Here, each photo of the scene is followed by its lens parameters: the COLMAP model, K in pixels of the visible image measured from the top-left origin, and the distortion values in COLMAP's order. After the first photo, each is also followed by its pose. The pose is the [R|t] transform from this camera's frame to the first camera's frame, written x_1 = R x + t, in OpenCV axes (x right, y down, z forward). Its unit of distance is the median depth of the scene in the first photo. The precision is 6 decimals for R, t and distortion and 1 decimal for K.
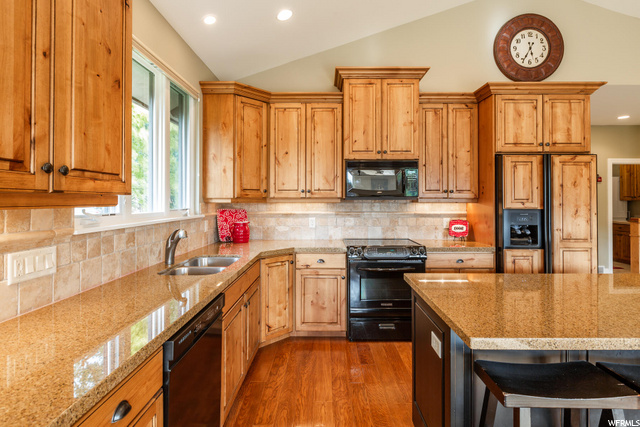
lens RADIAL K [[310.4, 0, 321.1], [0, 310.4, 197.8], [0, 0, 1]] dist [-0.001000, 0.000019]
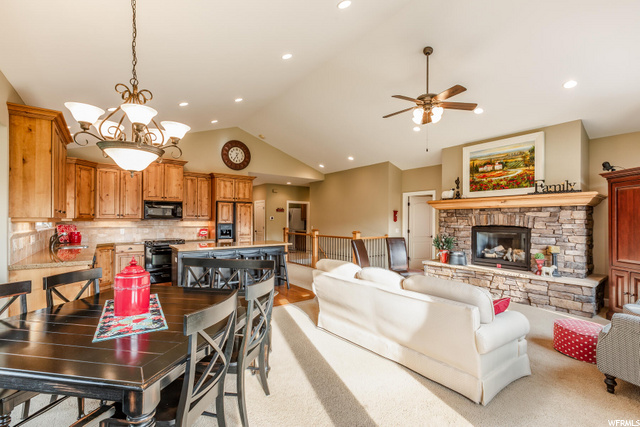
lens RADIAL K [[287.8, 0, 327.0], [0, 287.8, 220.0], [0, 0, 1]] dist [0.008162, -0.000555]
pose [[0.785796, 0.003096, 0.618478, -0.154288], [-0.009513, 0.999930, 0.007081, -0.016031], [-0.618412, -0.011448, 0.785771, -1.281725]]
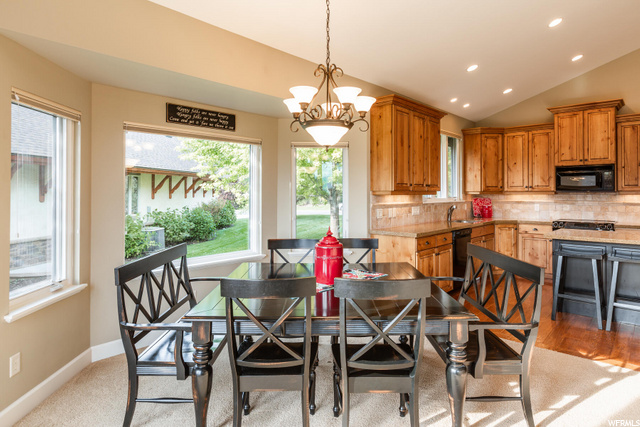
lens RADIAL K [[379.4, 0, 321.6], [0, 379.4, 187.4], [0, 0, 1]] dist [-0.005430, -0.003461]
pose [[0.745182, -0.008493, -0.666807, 0.466234], [0.005793, 0.999964, -0.006263, -0.013573], [0.666836, 0.000805, 0.745204, -1.179712]]
